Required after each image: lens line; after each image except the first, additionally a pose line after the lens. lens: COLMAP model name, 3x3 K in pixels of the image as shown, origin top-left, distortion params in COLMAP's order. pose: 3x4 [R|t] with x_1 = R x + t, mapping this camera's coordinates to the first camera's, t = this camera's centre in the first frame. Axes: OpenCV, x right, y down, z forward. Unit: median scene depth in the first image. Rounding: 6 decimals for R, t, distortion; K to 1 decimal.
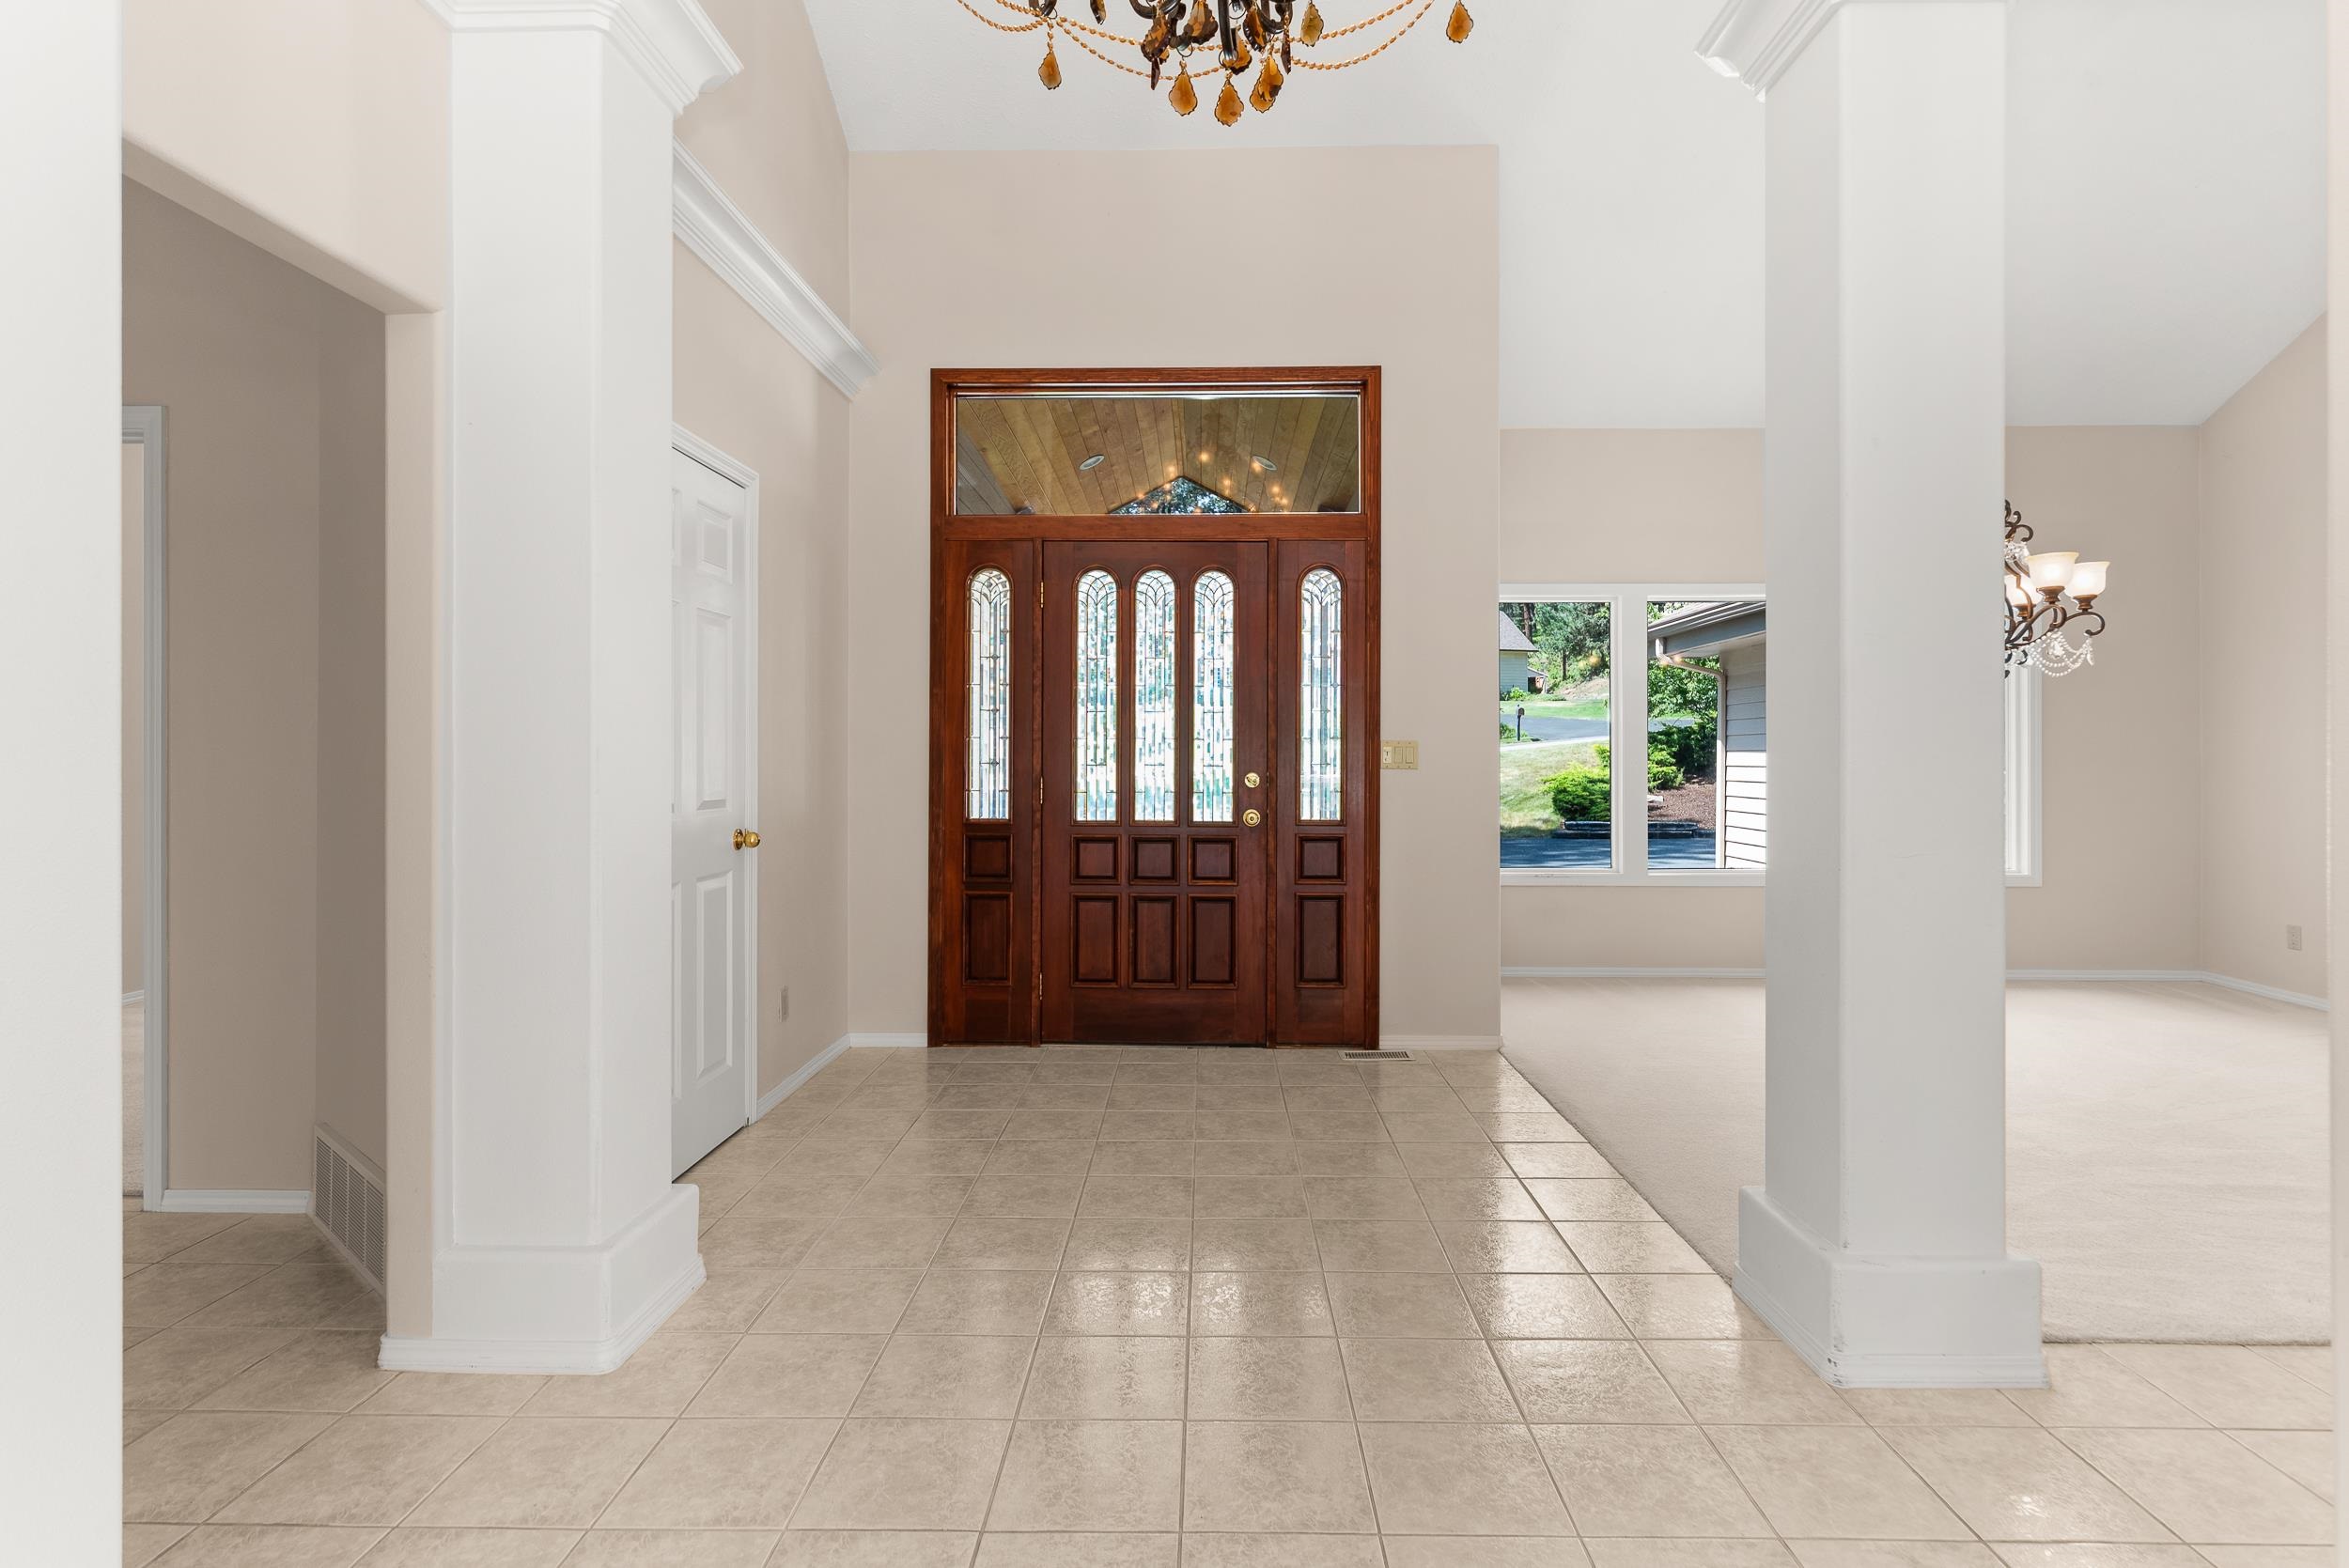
lens RADIAL K [[1182.6, 0, 1191.5], [0, 1182.6, 753.5], [0, 0, 1]] dist [0.001544, 0.000161]
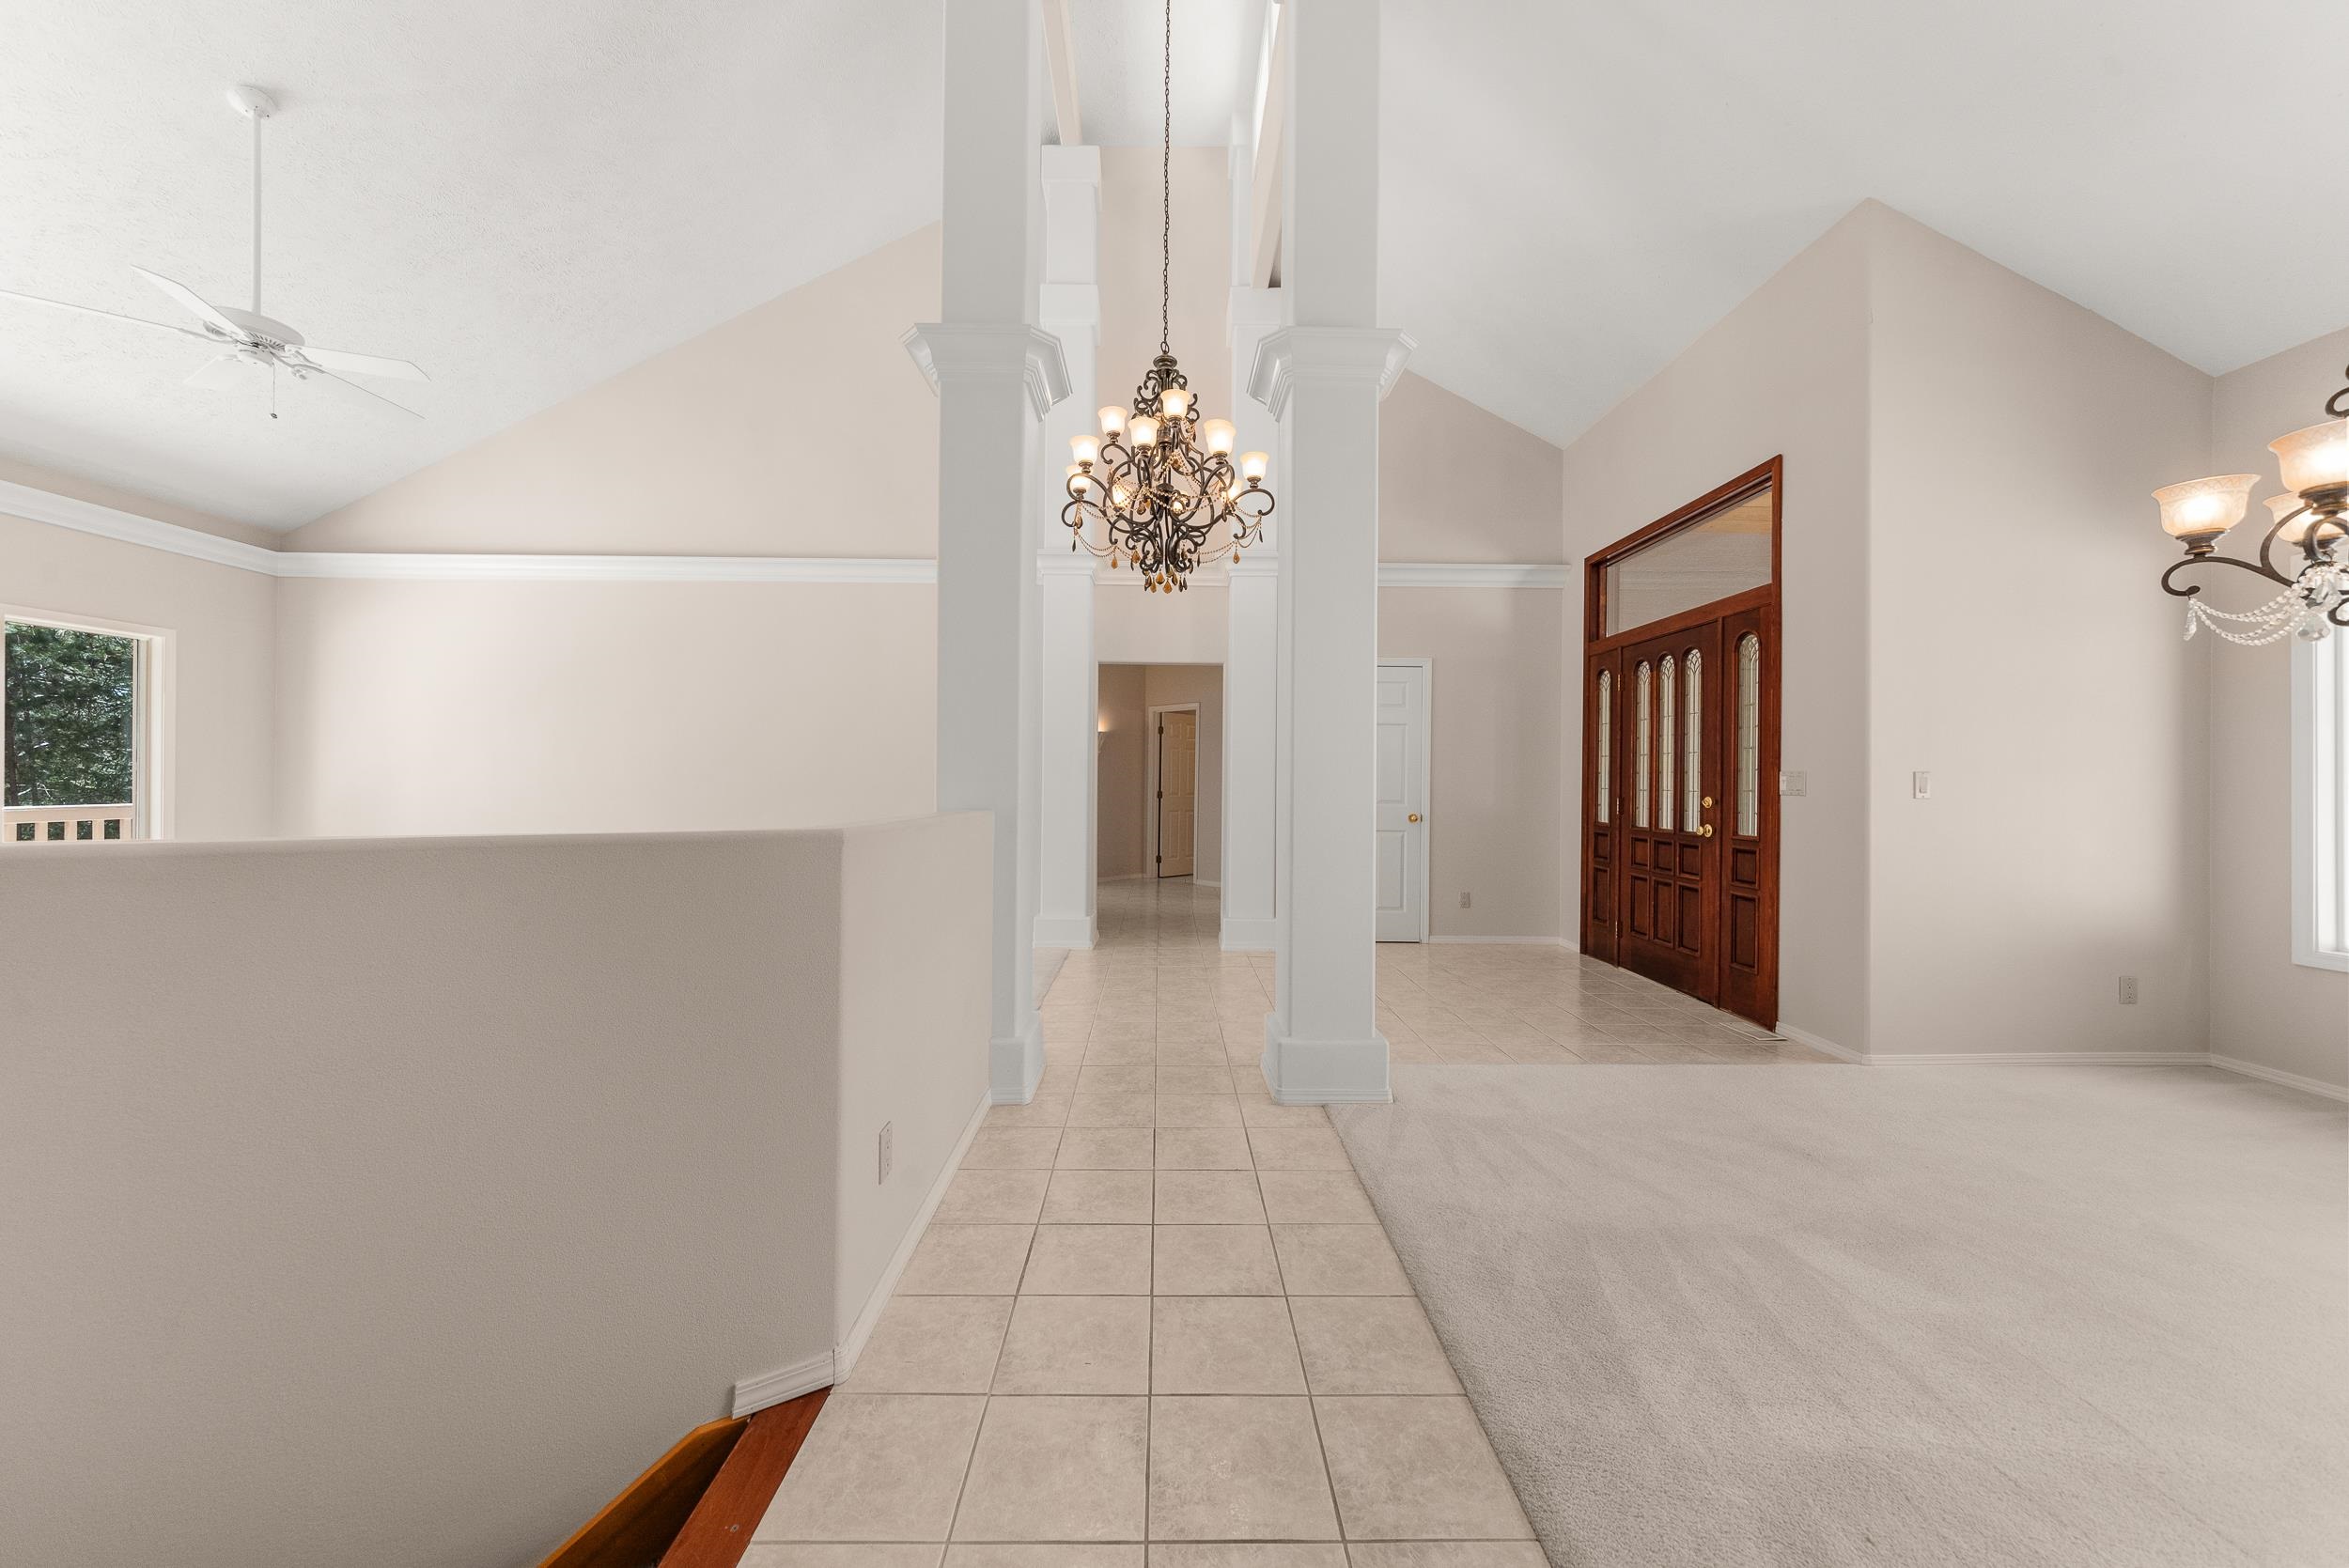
lens RADIAL K [[824.5, 0, 1174.5], [0, 824.5, 784.0], [0, 0, 1]] dist [0.000023, 0.000029]
pose [[0.034283, -0.000311, -0.999412, 0.954718], [-0.014319, 0.999897, -0.000802, 0.011211], [0.999310, 0.014338, 0.034275, 0.366712]]
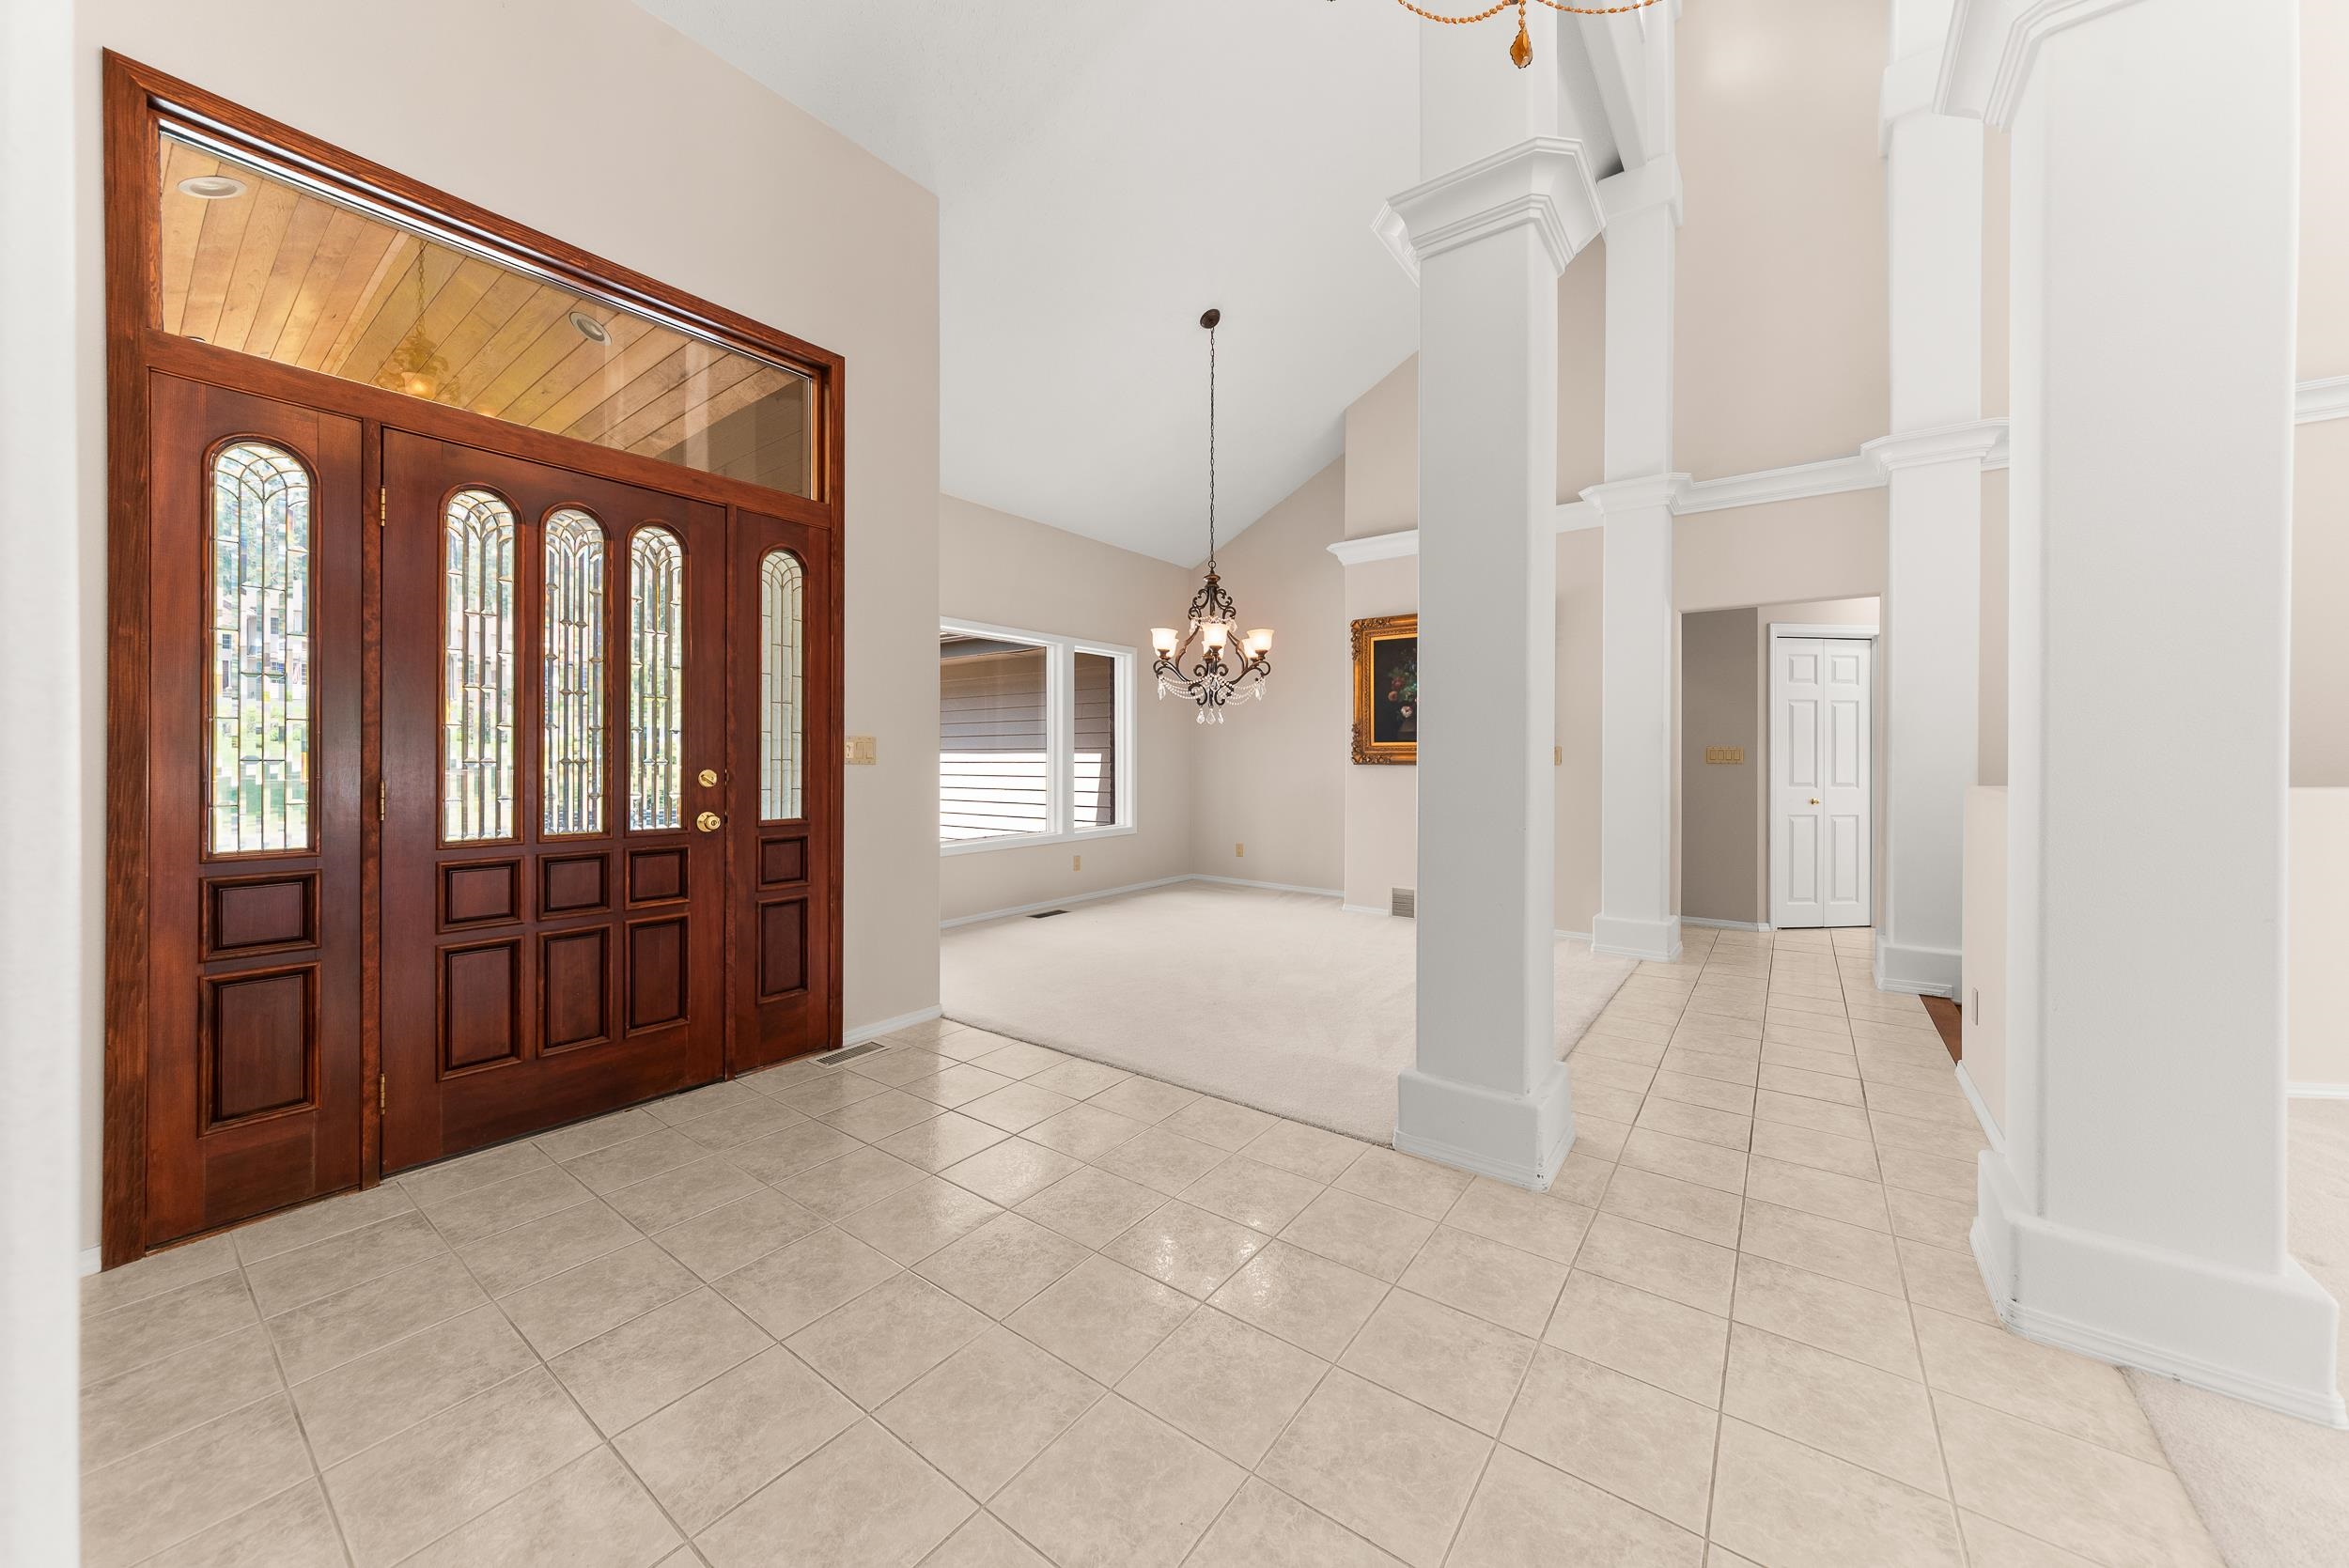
lens RADIAL K [[835.7, 0, 1164.6], [0, 835.7, 762.3], [0, 0, 1]] dist [-0.001599, 0.000058]
pose [[0.585791, -0.004612, 0.810449, -0.248577], [-0.000927, 0.999979, 0.006360, 0.006409], [-0.810462, -0.004477, 0.585774, 0.367969]]
